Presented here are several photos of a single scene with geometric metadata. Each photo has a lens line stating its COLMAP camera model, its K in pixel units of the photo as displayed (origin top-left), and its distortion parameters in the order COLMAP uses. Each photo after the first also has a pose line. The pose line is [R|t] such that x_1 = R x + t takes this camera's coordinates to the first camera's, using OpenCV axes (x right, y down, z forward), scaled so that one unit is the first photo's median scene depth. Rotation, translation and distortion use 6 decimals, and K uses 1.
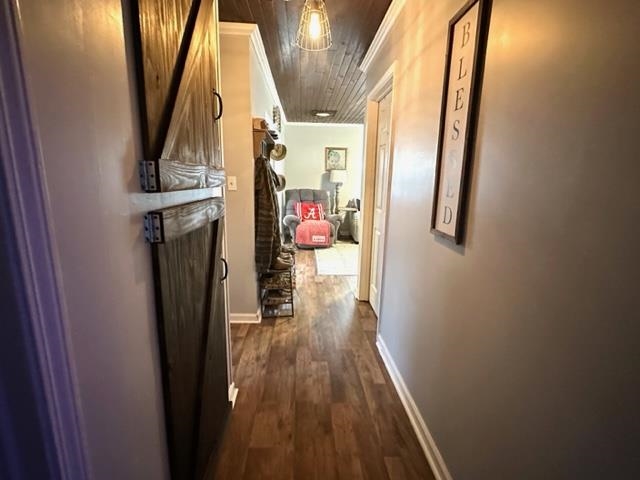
lens RADIAL K [[309.8, 0, 315.1], [0, 309.8, 243.4], [0, 0, 1]] dist [-0.002262, 0.003234]
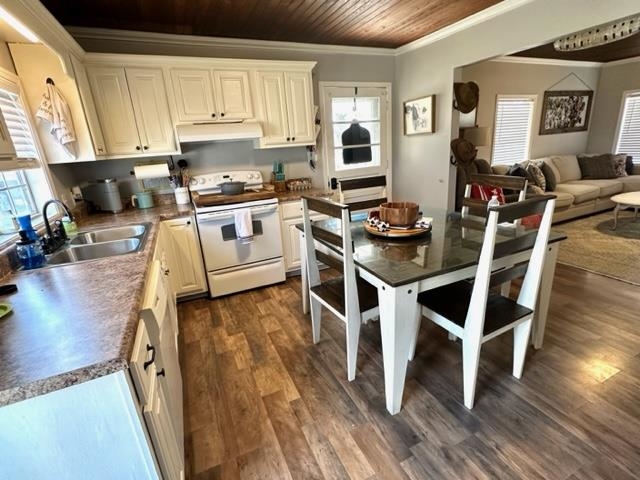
lens RADIAL K [[309.8, 0, 321.0], [0, 309.8, 240.1], [0, 0, 1]] dist [-0.002262, 0.003234]
pose [[0.917690, -0.190144, 0.348841, -0.543042], [0.160174, 0.980585, 0.113124, -0.132454], [-0.363578, -0.047937, 0.930330, 0.506301]]
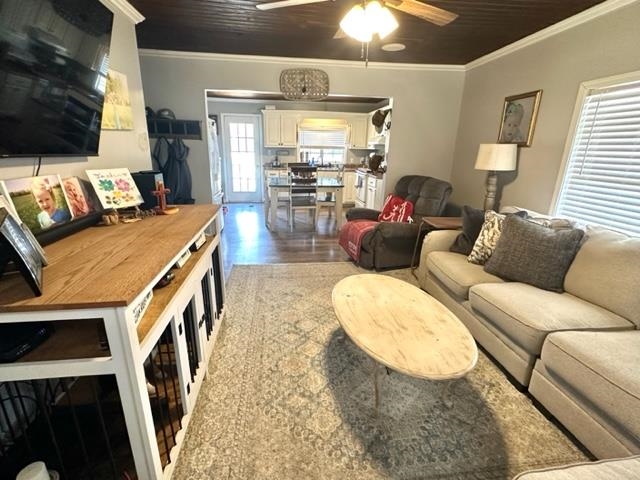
lens RADIAL K [[309.8, 0, 319.5], [0, 309.8, 243.3], [0, 0, 1]] dist [-0.002262, 0.003234]
pose [[0.082055, 0.282423, -0.955774, 0.573176], [-0.232335, 0.938006, 0.257227, -0.158788], [0.969168, 0.200953, 0.142584, 0.729574]]
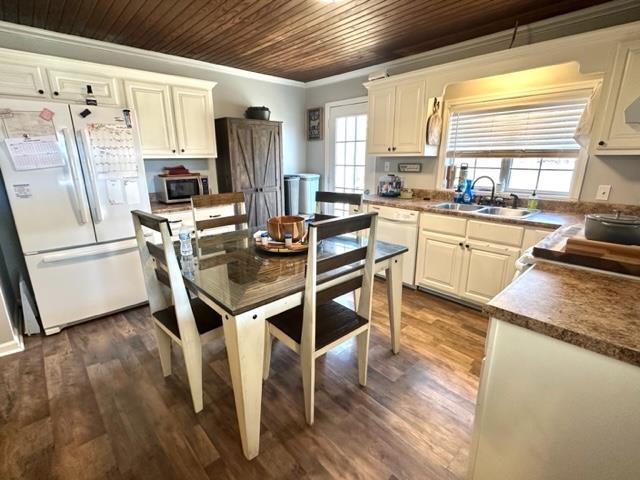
lens RADIAL K [[309.8, 0, 322.6], [0, 309.8, 241.2], [0, 0, 1]] dist [-0.002262, 0.003234]
pose [[-0.752899, 0.158049, -0.638877, -0.168703], [-0.150404, 0.903728, 0.400817, -0.228429], [0.640720, 0.397864, -0.656644, 1.019277]]
